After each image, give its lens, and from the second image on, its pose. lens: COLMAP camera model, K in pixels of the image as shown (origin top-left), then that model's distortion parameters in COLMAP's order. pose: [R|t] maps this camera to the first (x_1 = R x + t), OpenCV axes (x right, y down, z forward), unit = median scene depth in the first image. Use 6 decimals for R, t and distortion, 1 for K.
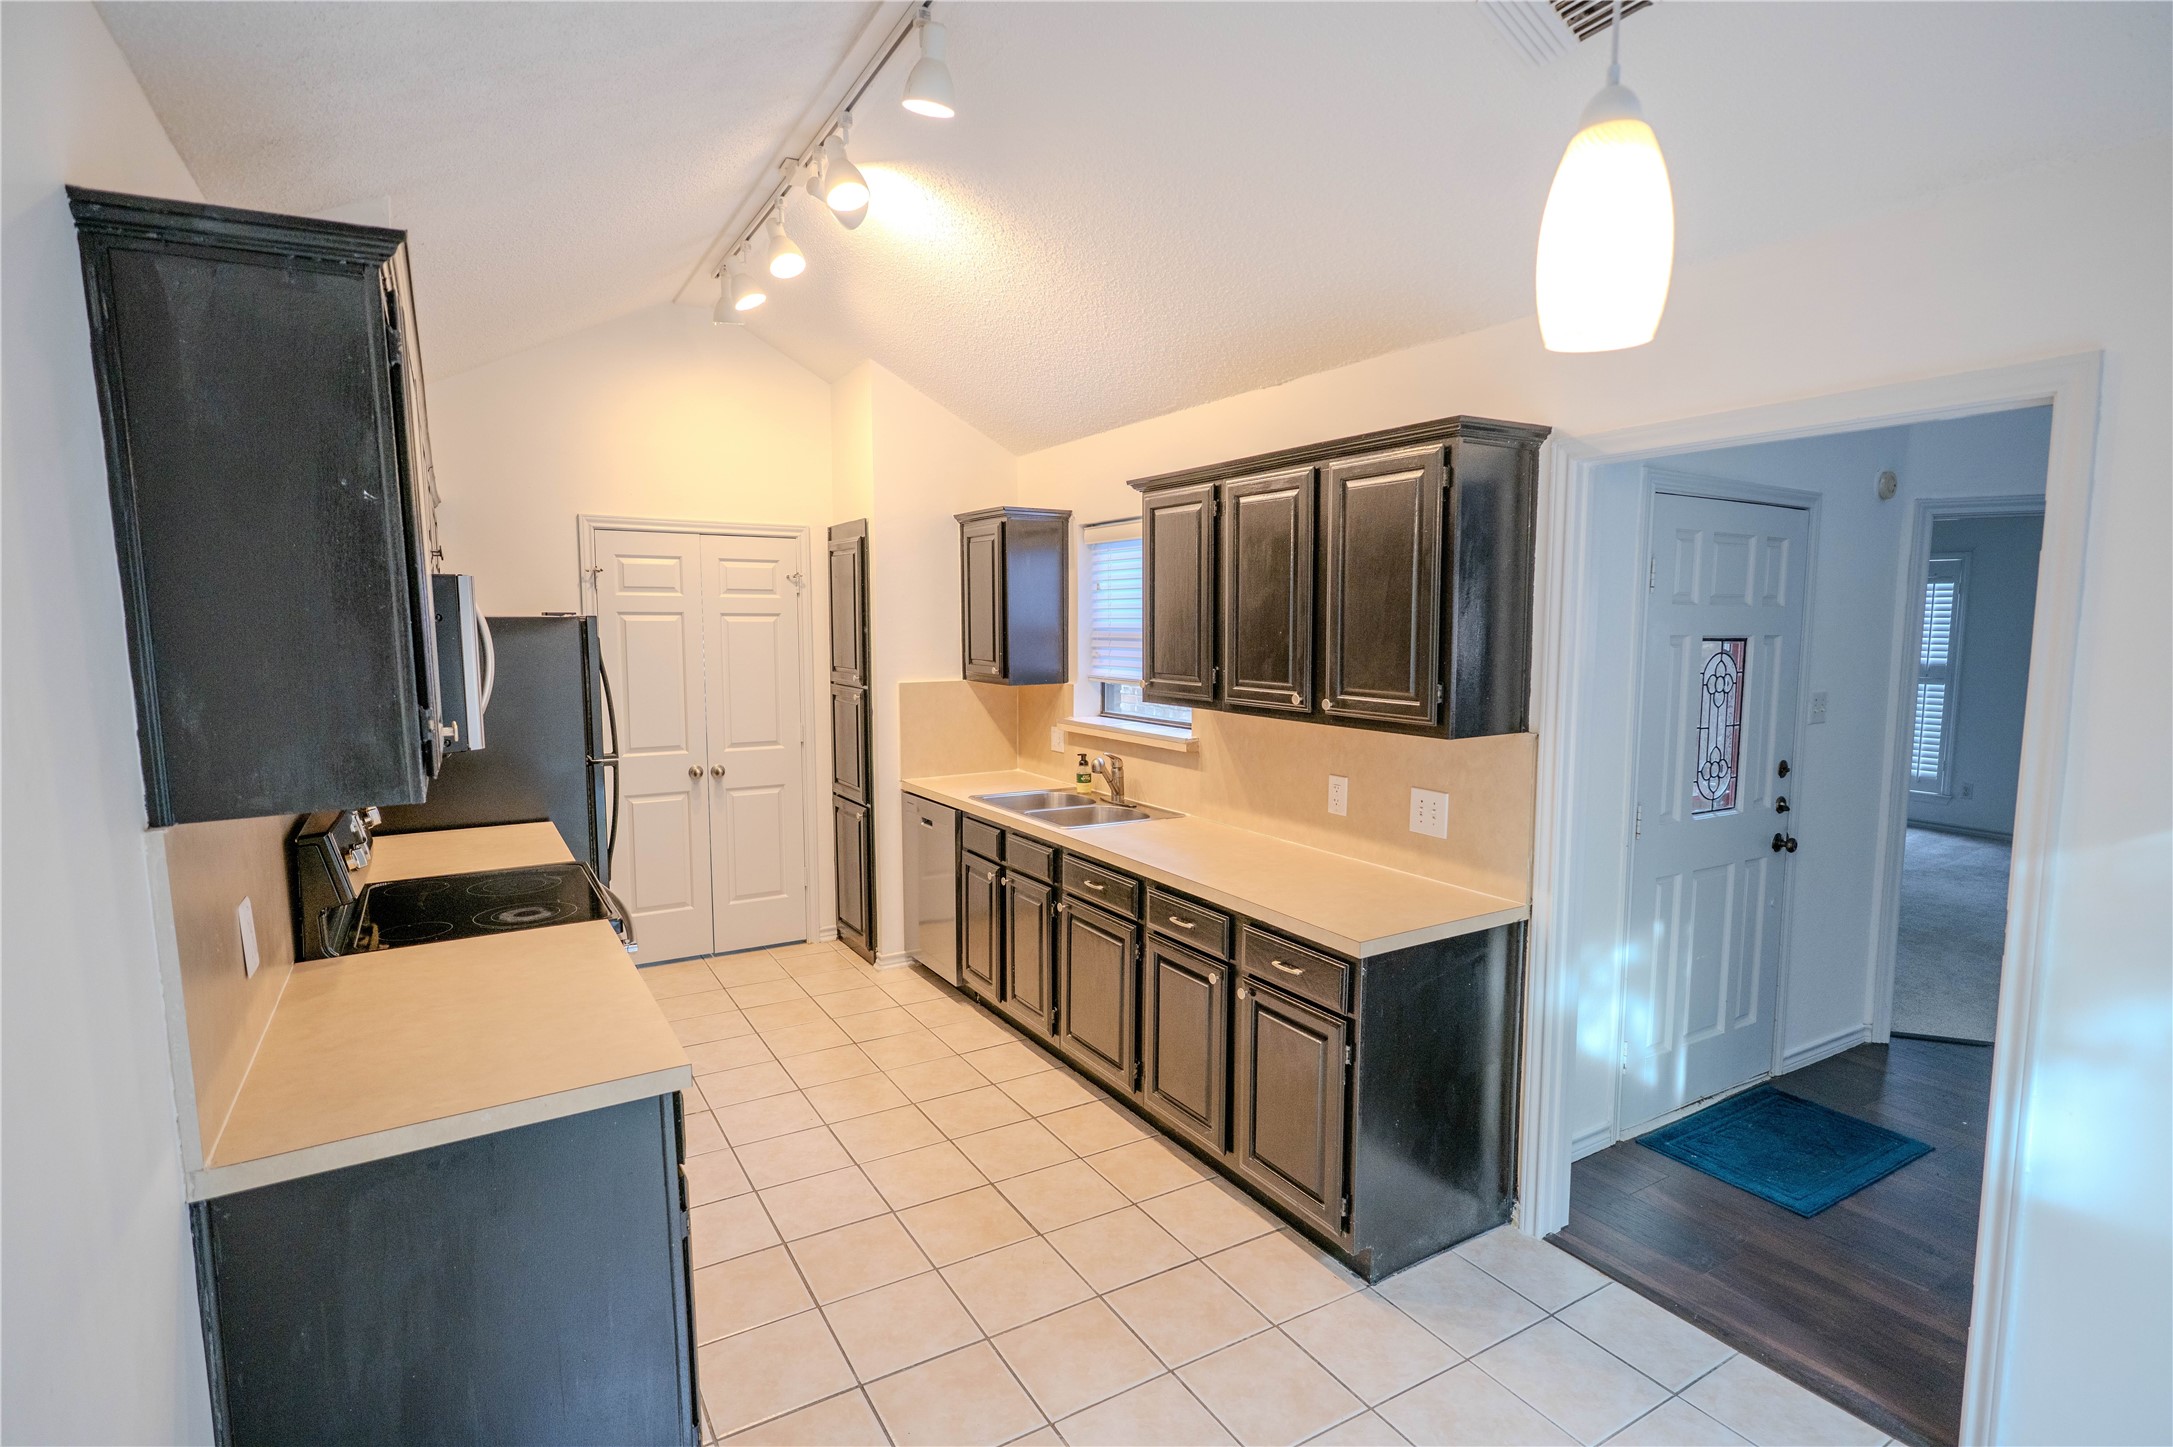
lens RADIAL K [[1056.9, 0, 1088.6], [0, 1056.9, 725.5], [0, 0, 1]] dist [0.003111, 0.000849]
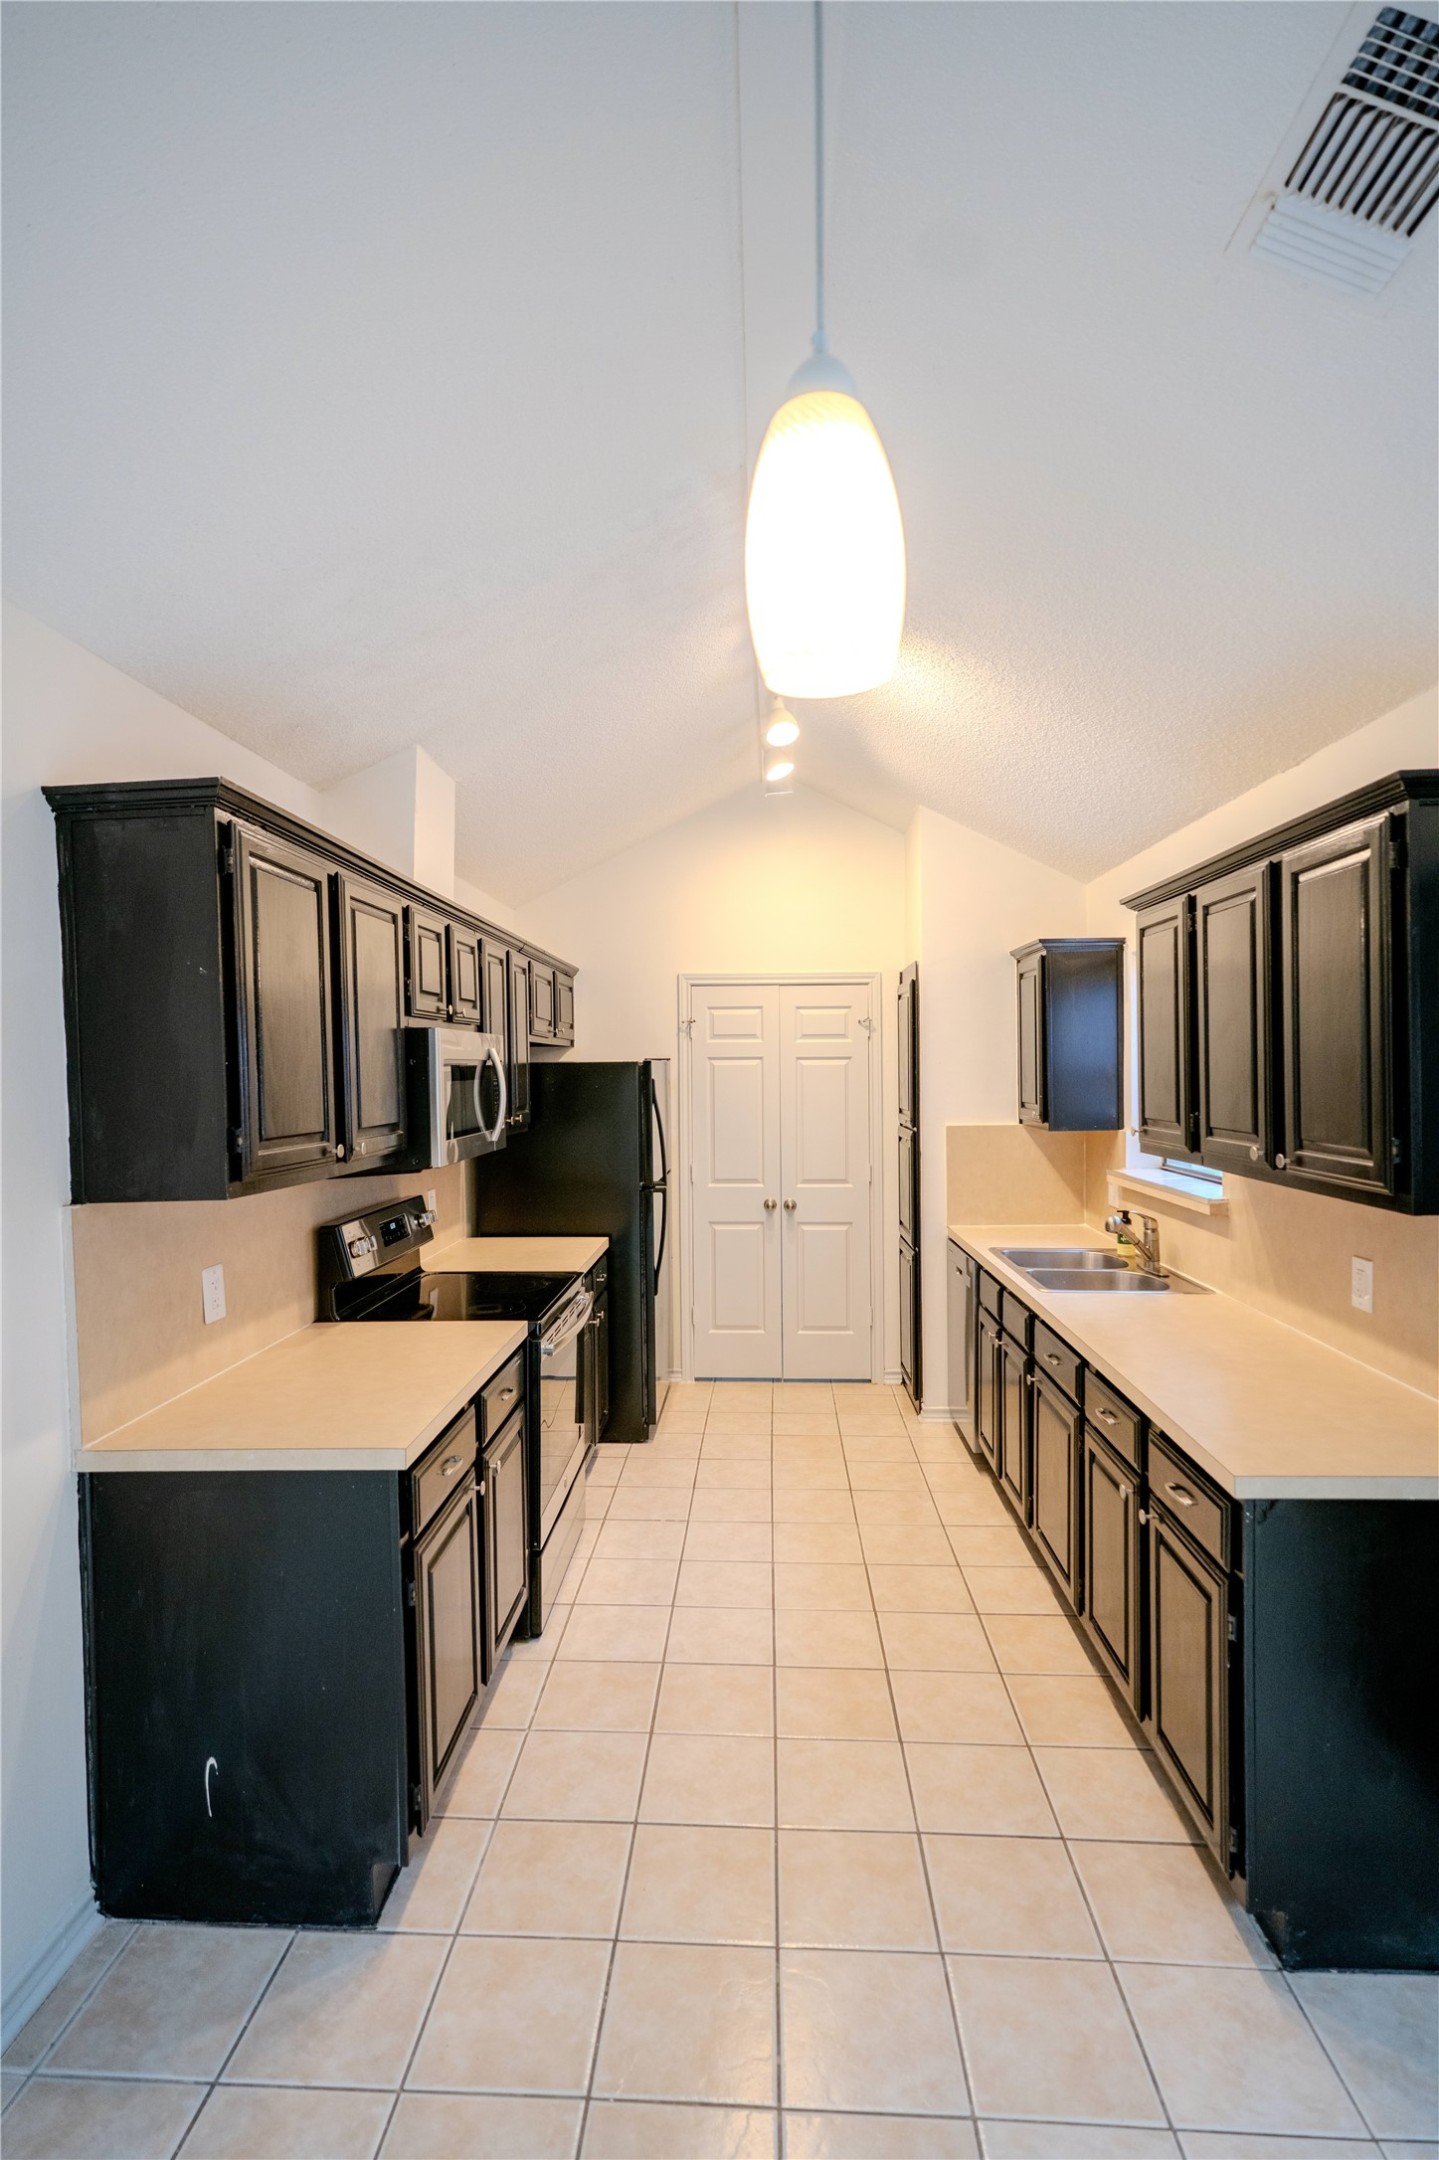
lens RADIAL K [[1052.5, 0, 723.3], [0, 1052.5, 1084.5], [0, 0, 1]] dist [0.004389, 0.000727]
pose [[0.832217, 0.000270, -0.554449, 0.212868], [-0.045544, 0.996654, -0.067875, -0.003207], [0.552576, 0.081738, 0.829445, 0.086901]]
